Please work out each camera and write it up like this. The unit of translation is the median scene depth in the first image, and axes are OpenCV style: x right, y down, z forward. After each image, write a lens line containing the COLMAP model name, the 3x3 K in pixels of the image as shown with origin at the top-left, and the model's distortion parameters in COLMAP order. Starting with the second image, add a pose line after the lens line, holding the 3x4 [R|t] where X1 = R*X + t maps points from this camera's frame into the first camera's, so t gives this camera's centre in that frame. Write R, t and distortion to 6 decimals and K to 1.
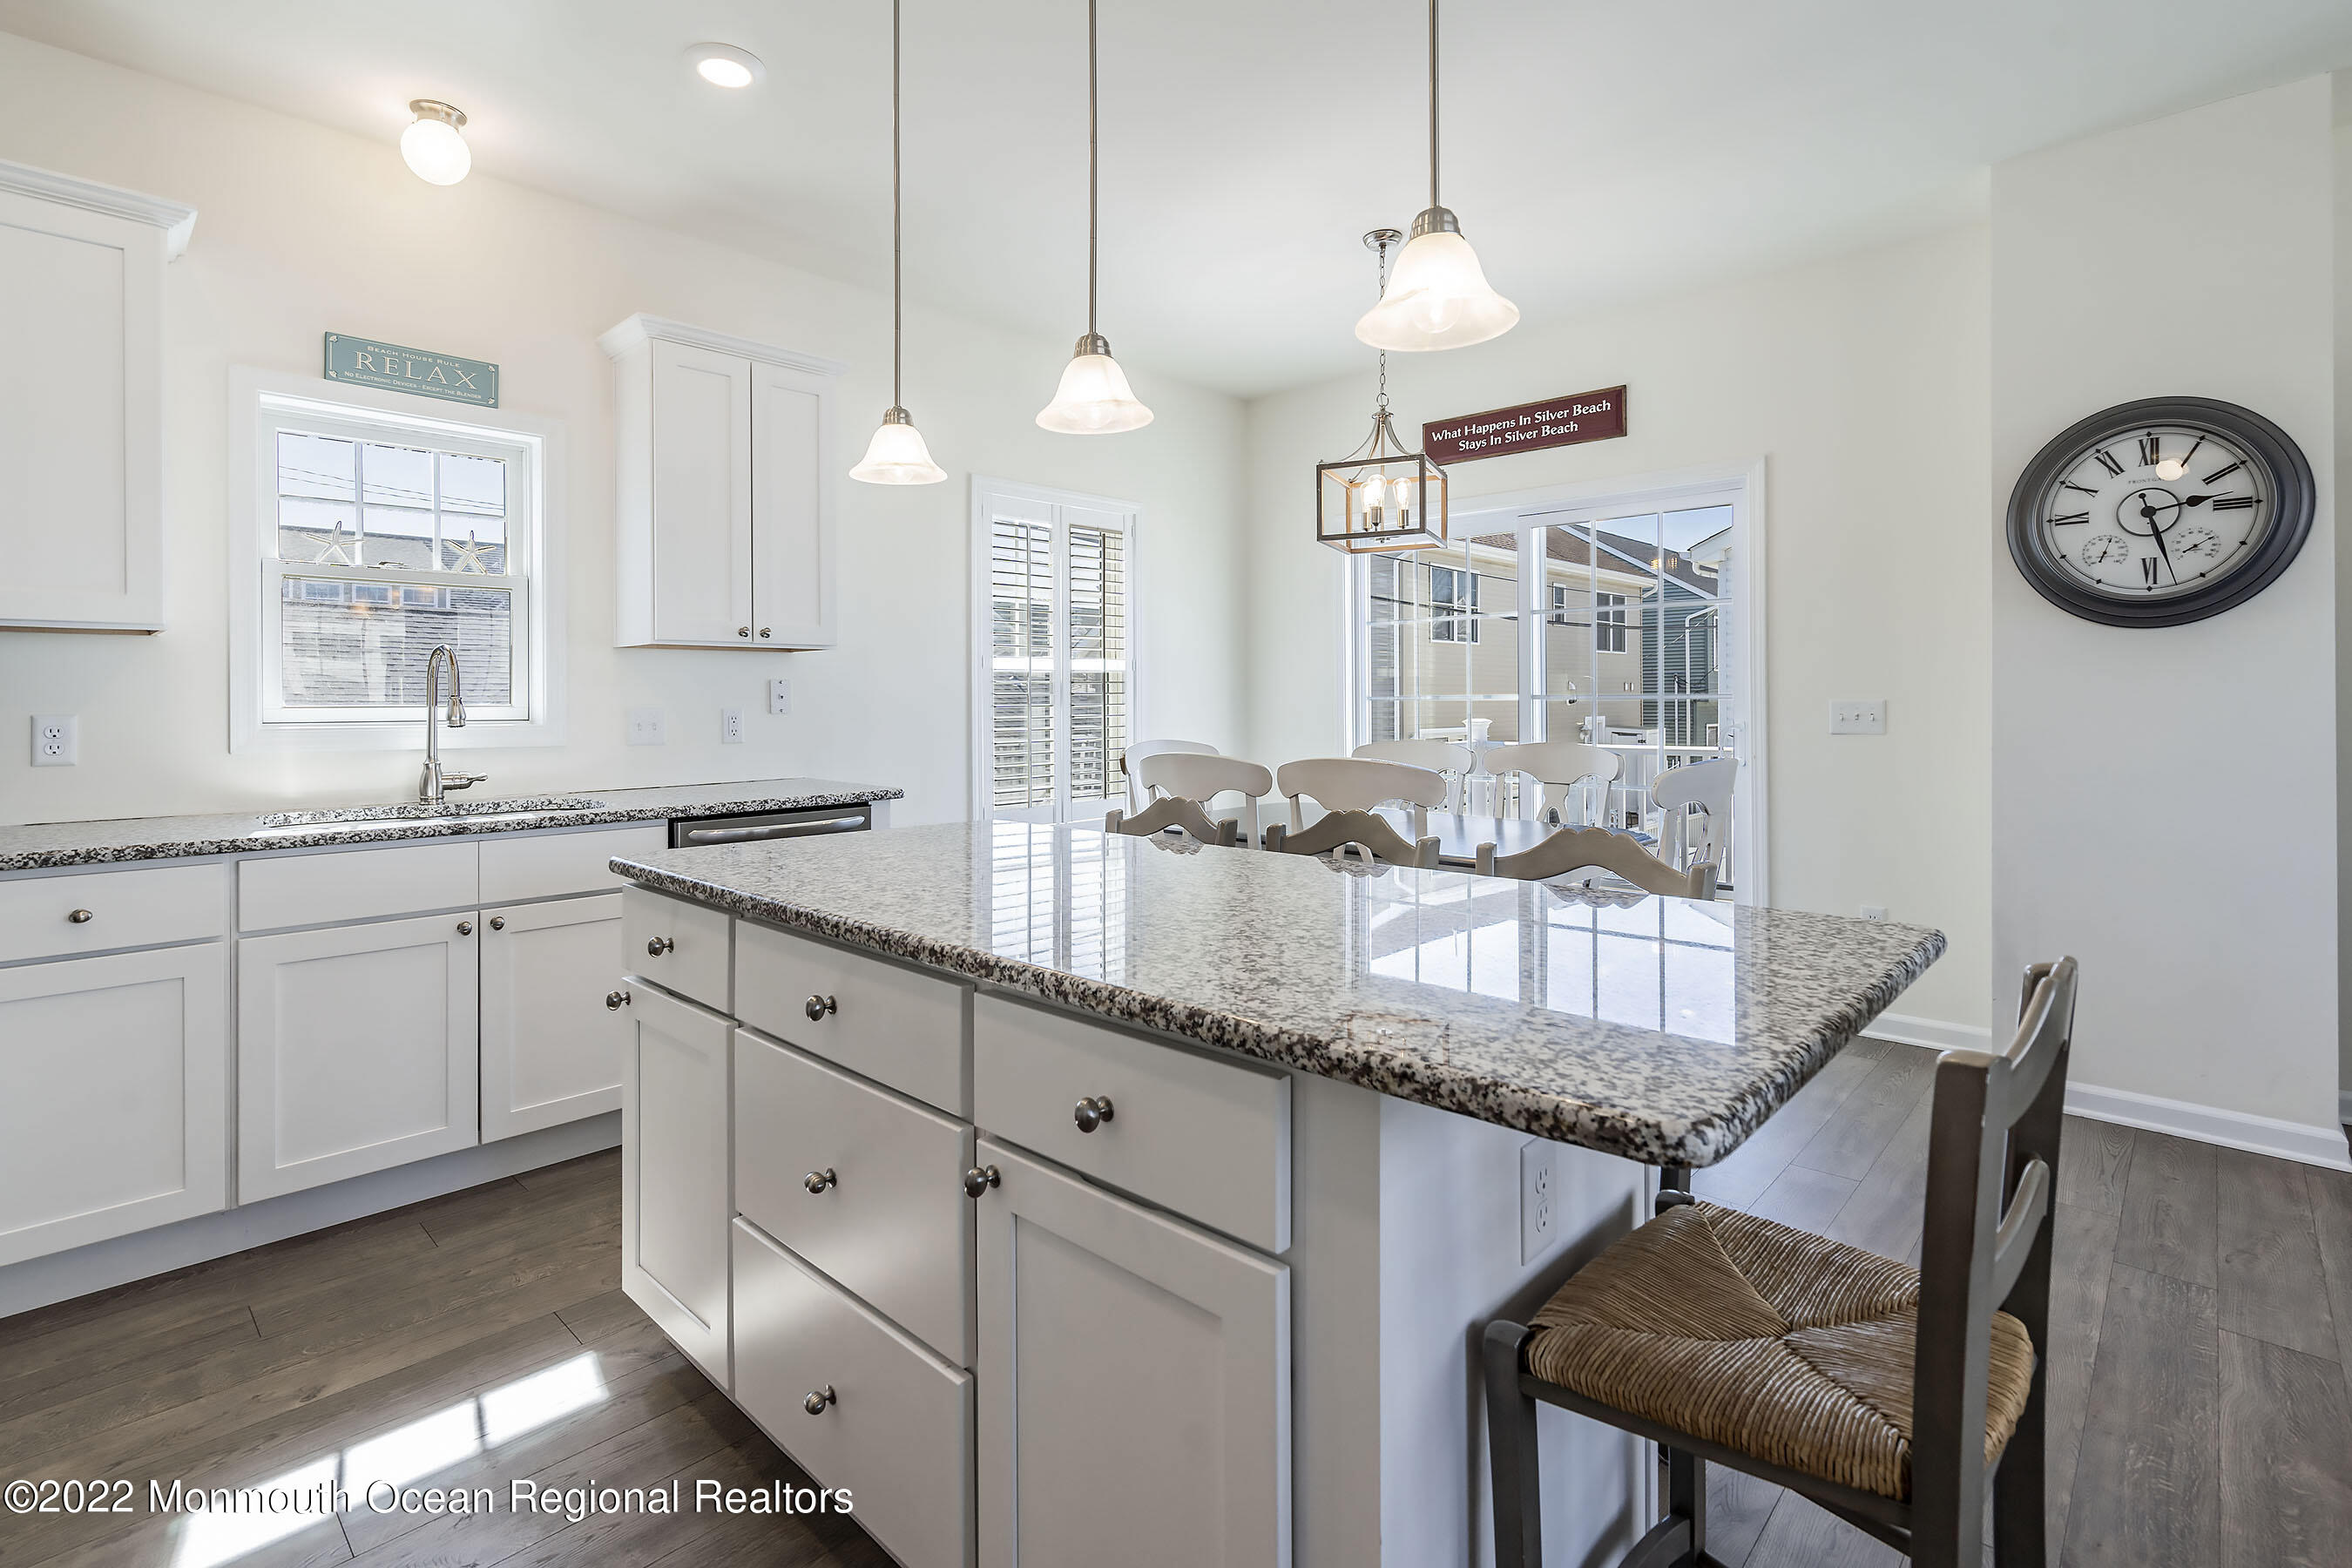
lens RADIAL K [[1108.0, 0, 1183.9], [0, 1108.0, 696.8], [0, 0, 1]] dist [0.000120, 0.001198]
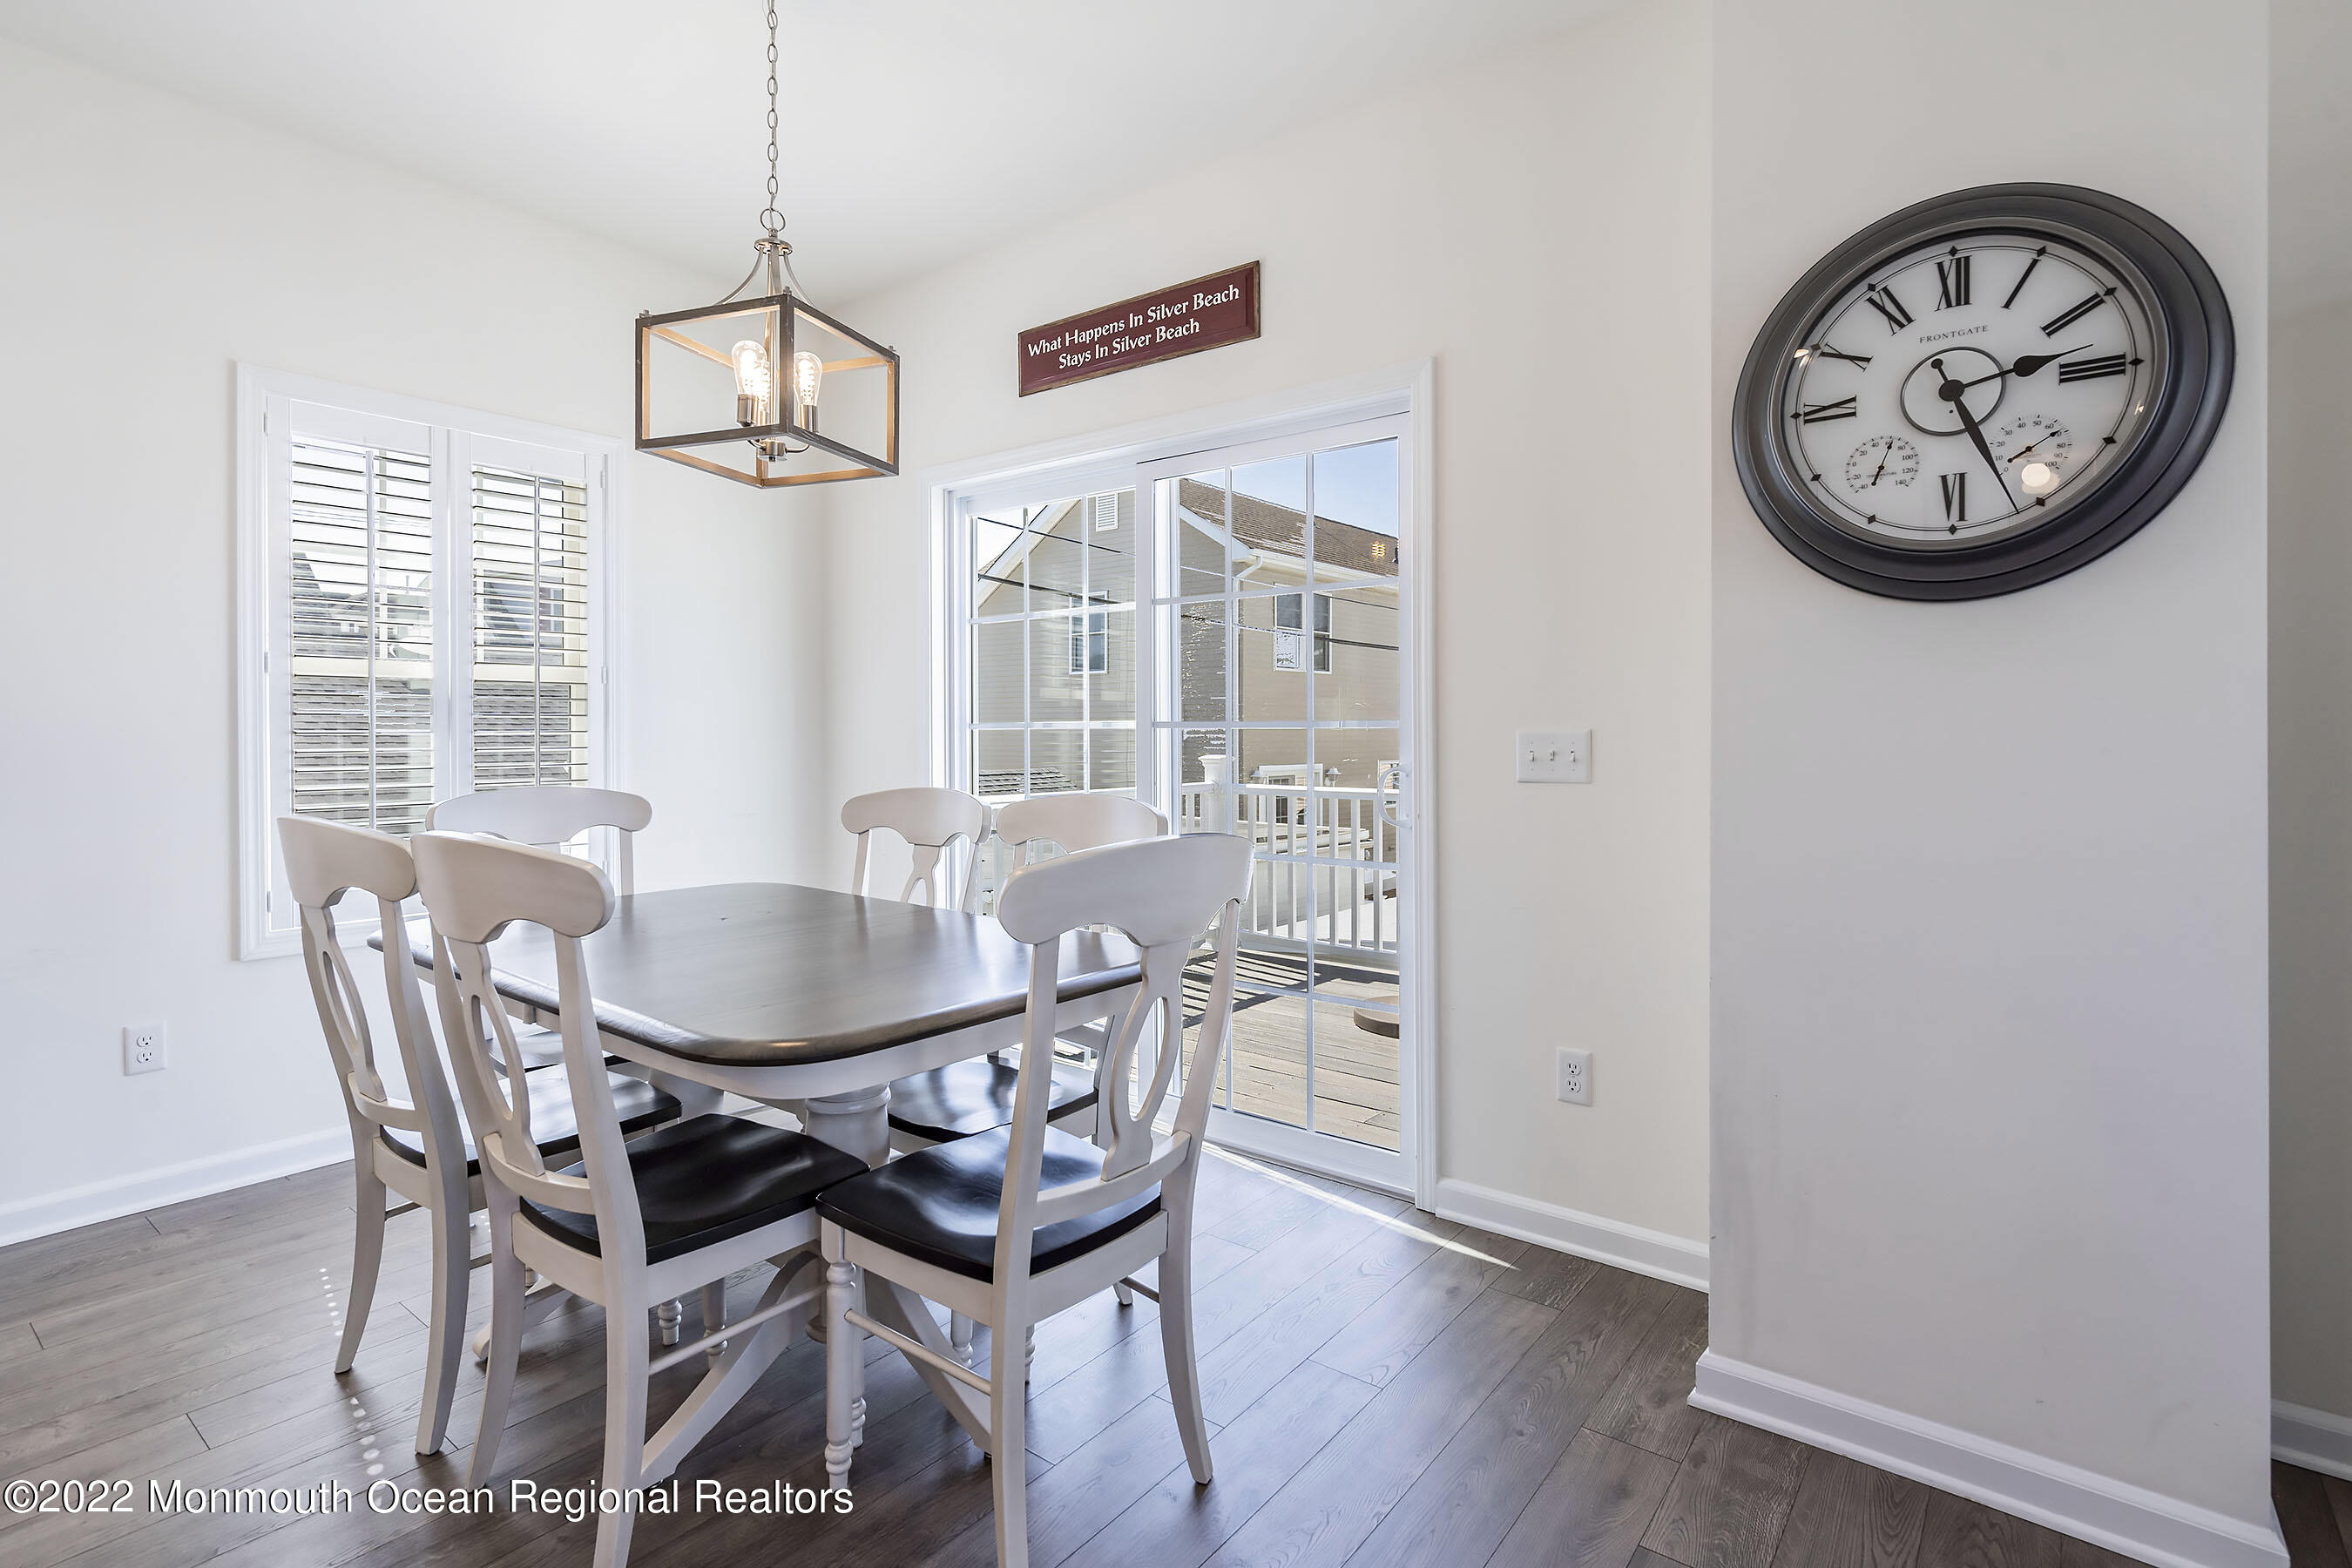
lens RADIAL K [[1174.3, 0, 1154.5], [0, 1174.3, 725.0], [0, 0, 1]] dist [-0.002318, -0.001329]
pose [[0.996260, 0.009143, 0.085924, 0.395370], [-0.008881, 0.999955, -0.003432, 0.005300], [-0.085952, 0.002656, 0.996296, 0.420474]]
